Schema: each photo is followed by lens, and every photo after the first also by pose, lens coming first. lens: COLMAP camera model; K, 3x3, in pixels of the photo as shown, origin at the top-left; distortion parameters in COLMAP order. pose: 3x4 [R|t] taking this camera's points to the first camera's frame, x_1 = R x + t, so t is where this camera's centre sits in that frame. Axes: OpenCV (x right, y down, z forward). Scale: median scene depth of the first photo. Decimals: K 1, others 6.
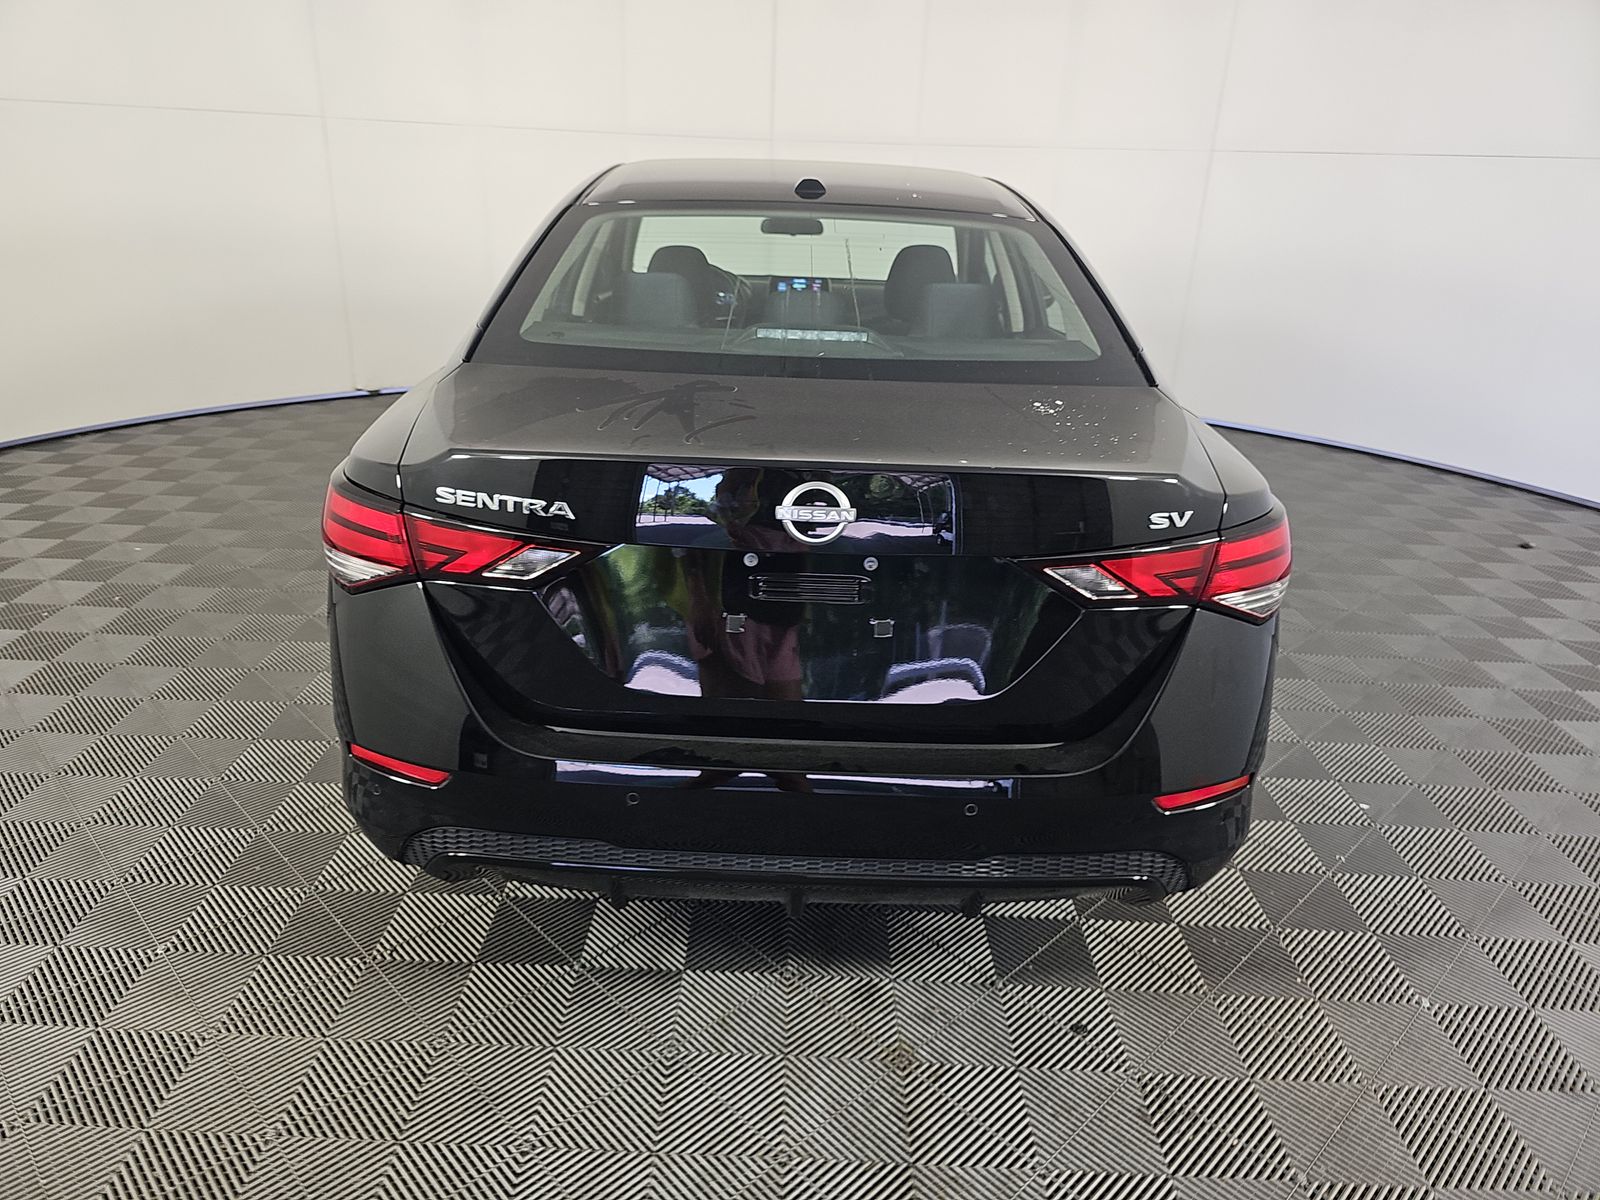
lens RADIAL K [[1067.0, 0, 800.0], [0, 1067.0, 600.0], [0, 0, 1]] dist [0.000080, 0.001372]
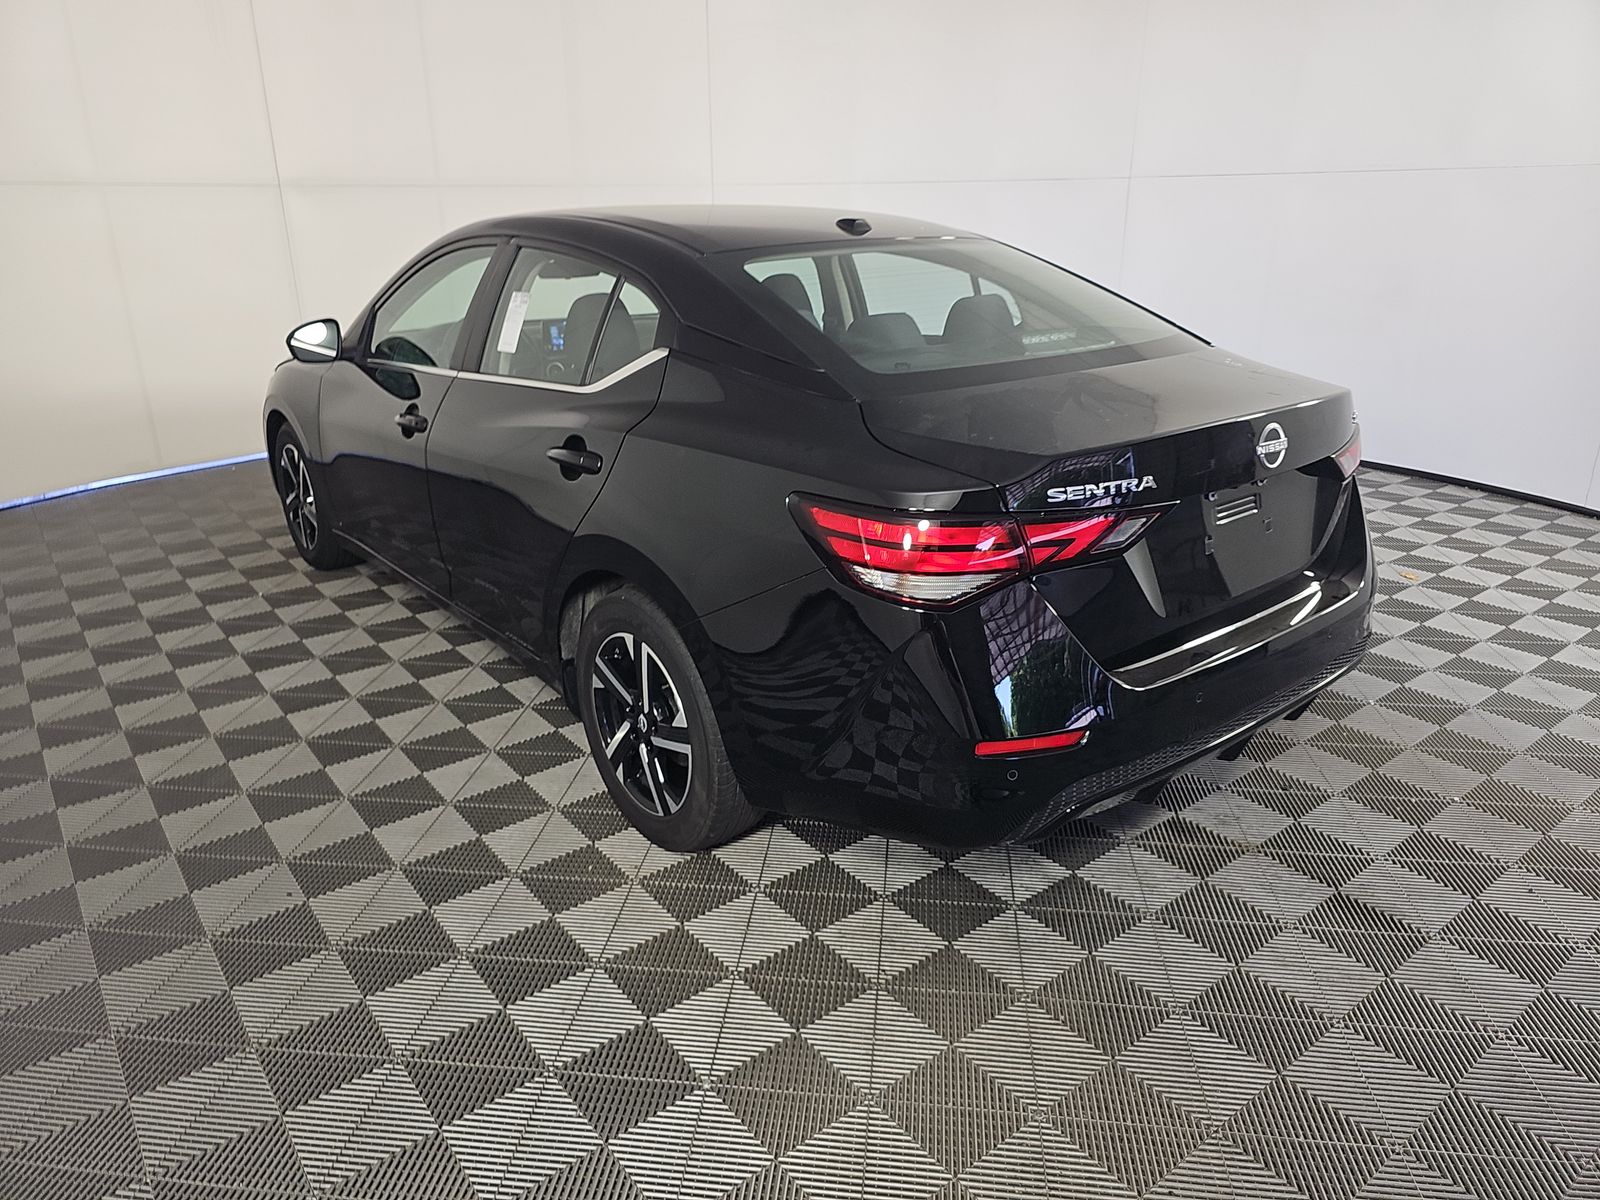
lens RADIAL K [[1067.0, 0, 800.0], [0, 1067.0, 600.0], [0, 0, 1]] dist [0.000080, 0.001372]
pose [[0.774734, -0.278092, 0.567849, -1.266955], [0.291828, 0.953976, 0.069040, -0.154271], [-0.560913, 0.112226, 0.820233, 0.211216]]
